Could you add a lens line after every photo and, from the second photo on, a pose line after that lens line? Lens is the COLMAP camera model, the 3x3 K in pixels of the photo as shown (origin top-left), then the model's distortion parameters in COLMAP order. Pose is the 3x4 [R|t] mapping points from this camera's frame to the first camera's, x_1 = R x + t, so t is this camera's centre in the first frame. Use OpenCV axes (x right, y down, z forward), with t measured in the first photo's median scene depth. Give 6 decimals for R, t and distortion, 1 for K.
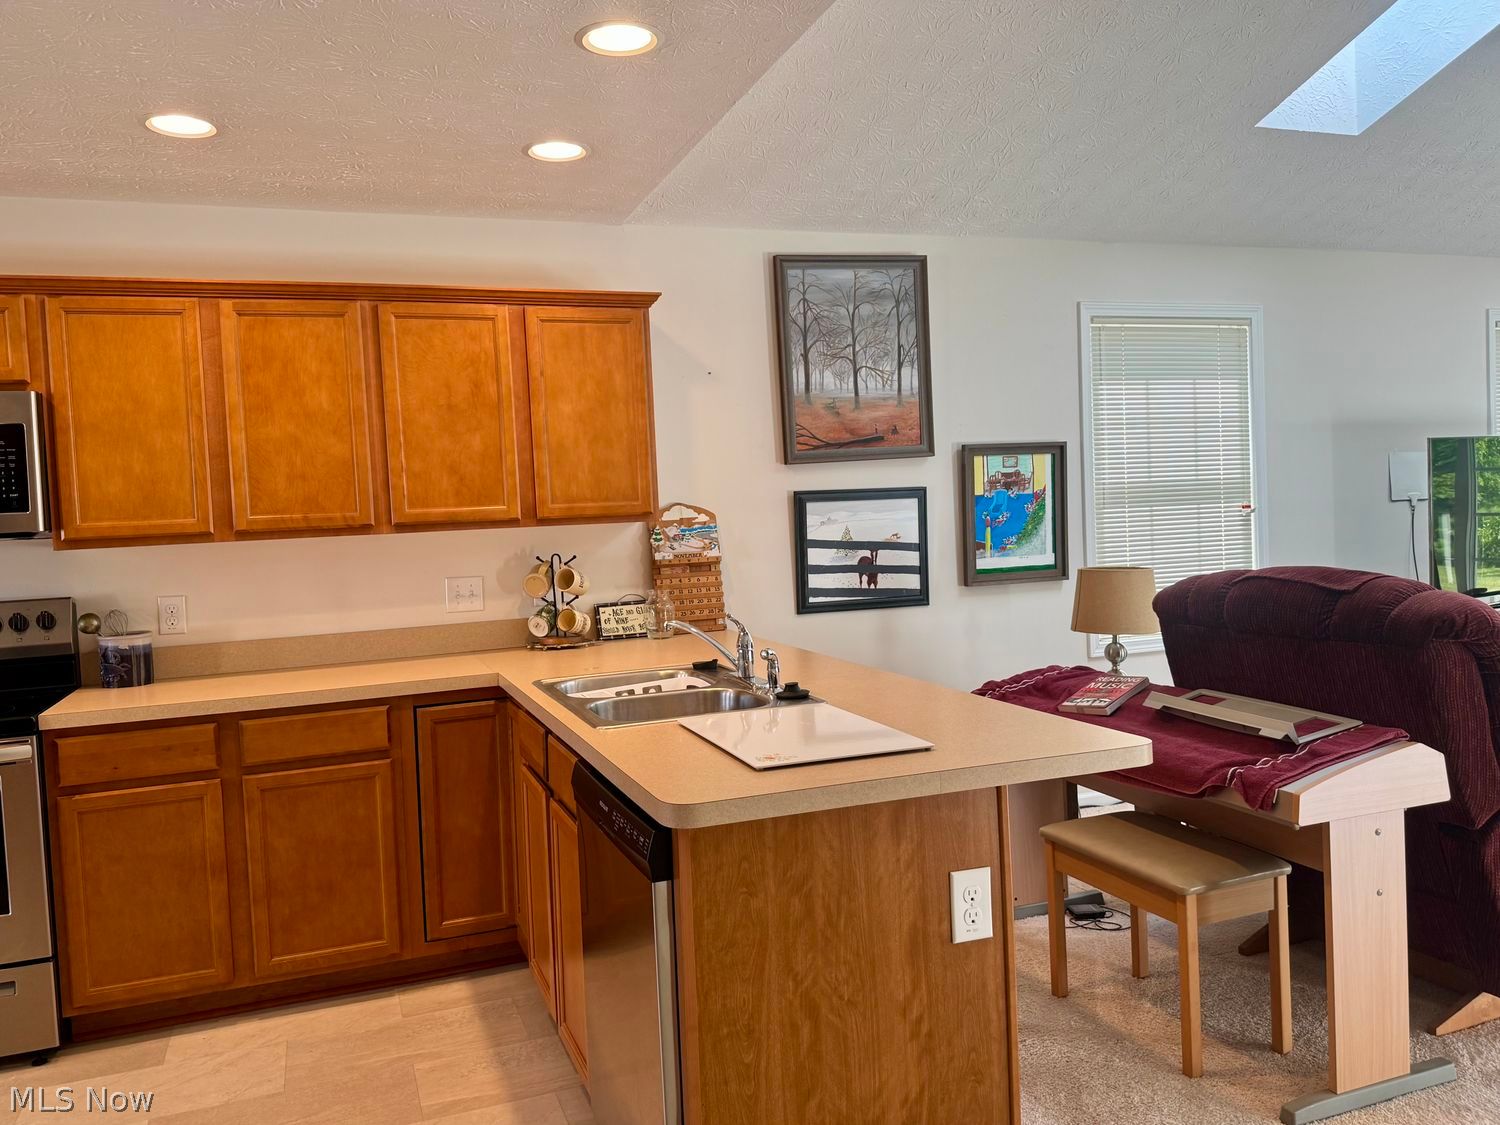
lens RADIAL K [[1142.9, 0, 750.6], [0, 1142.9, 555.1], [0, 0, 1]] dist [0.144473, -0.257886]
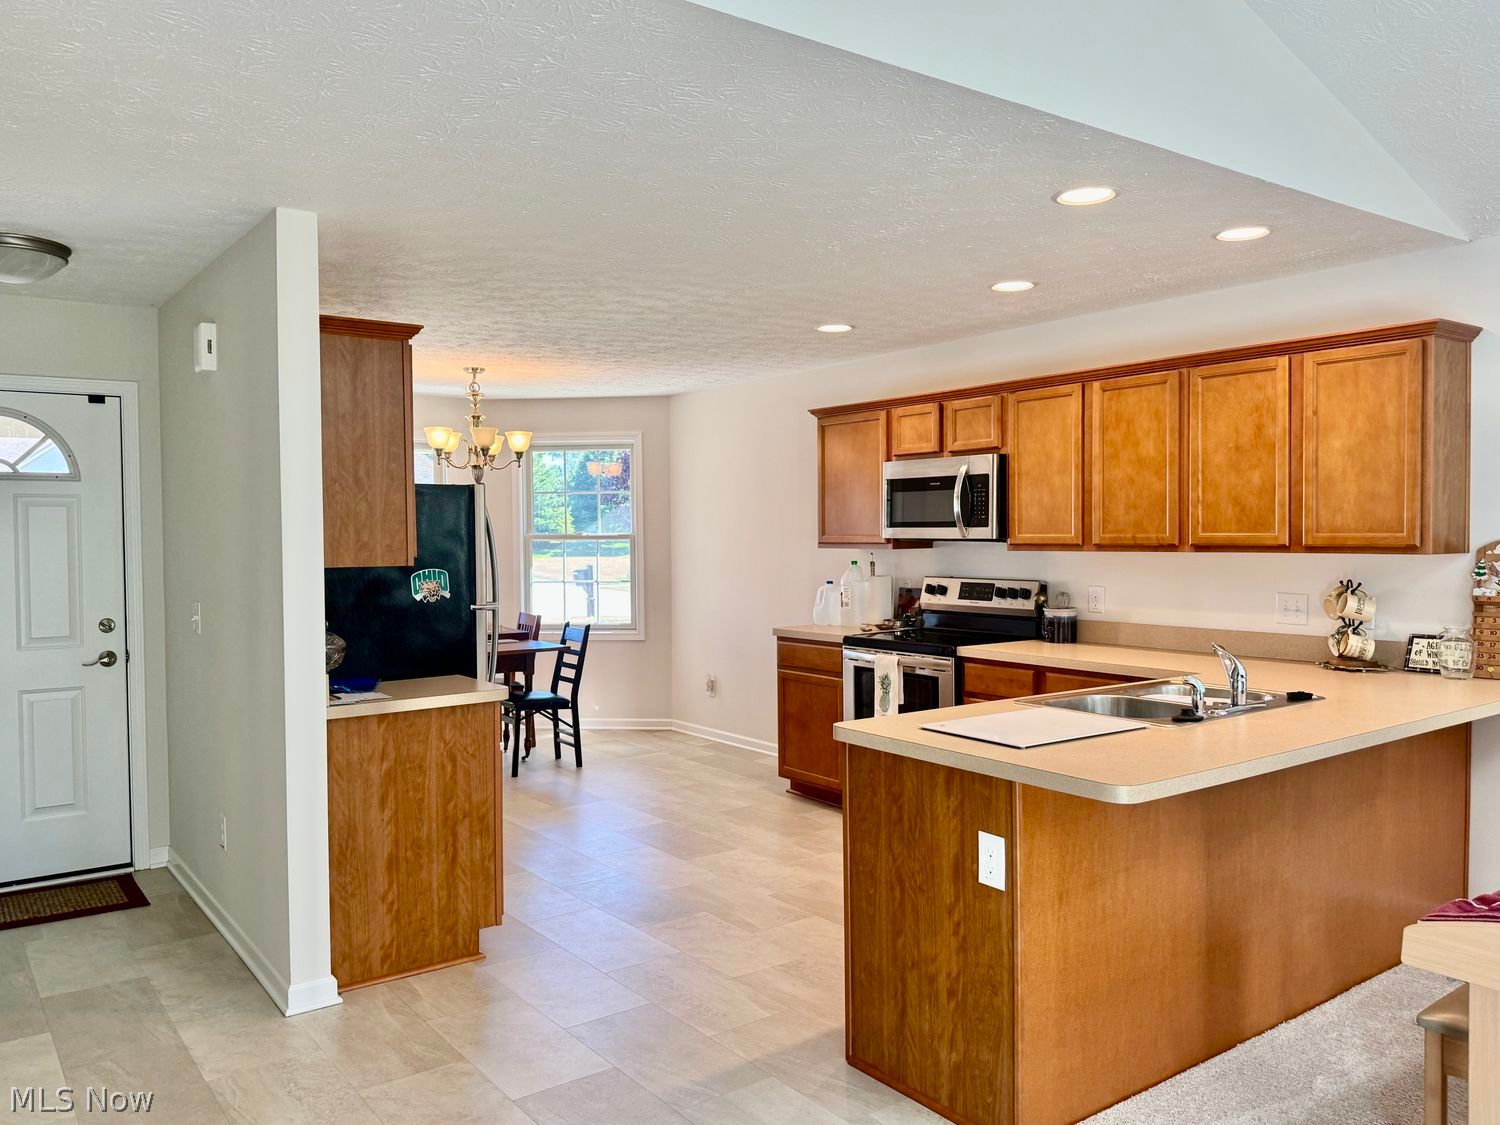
lens RADIAL K [[1144.8, 0, 749.1], [0, 1144.8, 574.1], [0, 0, 1]] dist [0.151950, -0.300465]
pose [[0.272907, 0.079842, -0.958722, 0.786061], [-0.044205, 0.996538, 0.070409, -0.063903], [0.961024, 0.023165, 0.275491, 0.200111]]
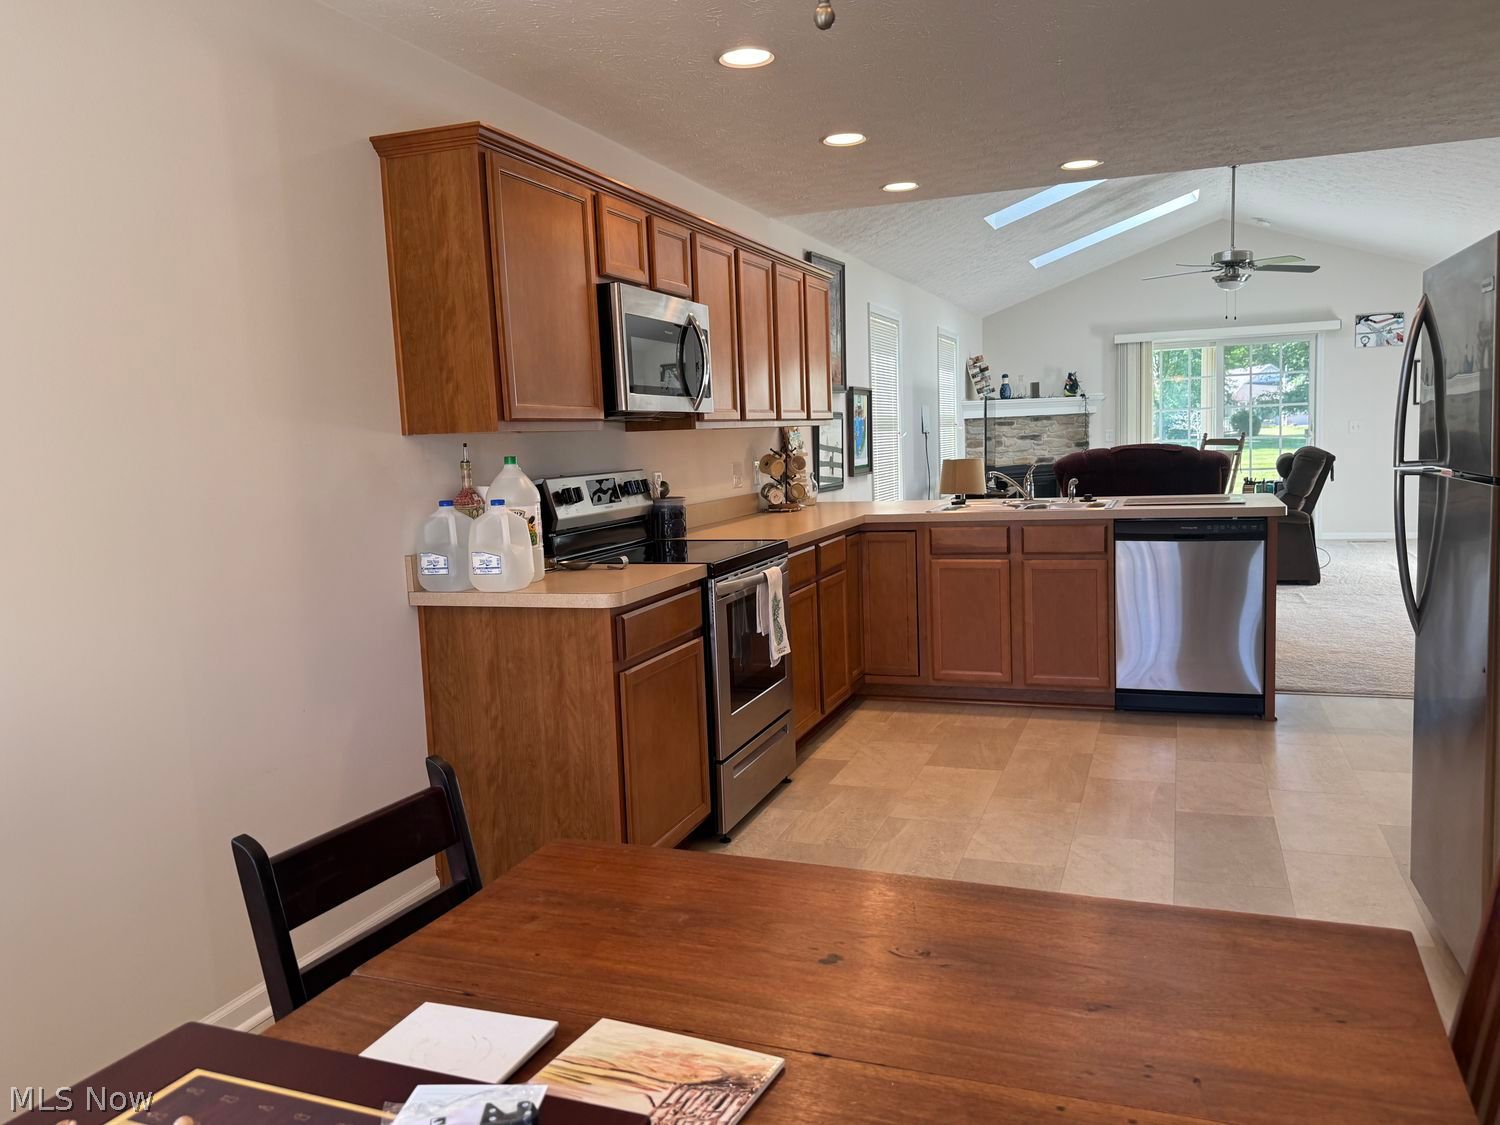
lens RADIAL K [[1144.8, 0, 749.1], [0, 1144.8, 574.1], [0, 0, 1]] dist [0.151950, -0.300465]
pose [[0.651346, -0.072596, 0.755300, -1.460288], [0.044337, 0.997353, 0.057626, 0.083342], [-0.757484, -0.004047, 0.652841, 0.094450]]
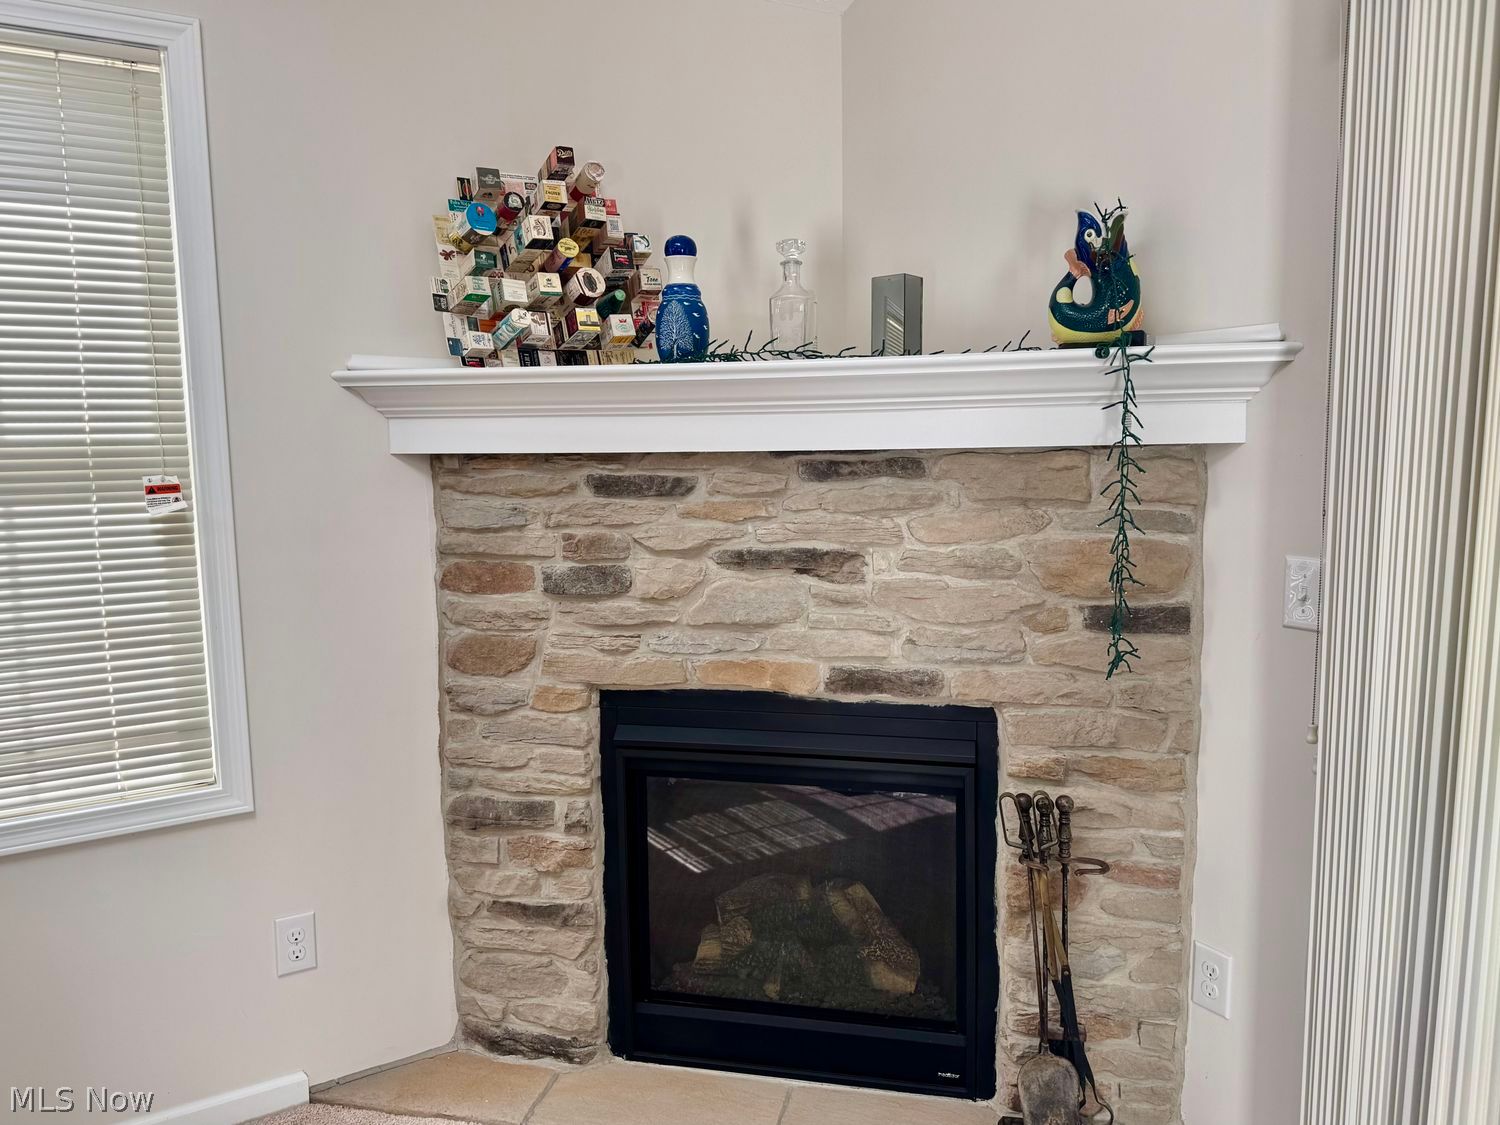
lens RADIAL K [[1124.1, 0, 747.4], [0, 1124.1, 591.7], [0, 0, 1]] dist [0.063911, -0.000818]
pose [[0.984526, 0.004511, 0.175179, 1.433168], [-0.019902, 0.996079, 0.086205, -0.115737], [-0.174103, -0.088357, 0.980755, 1.025635]]
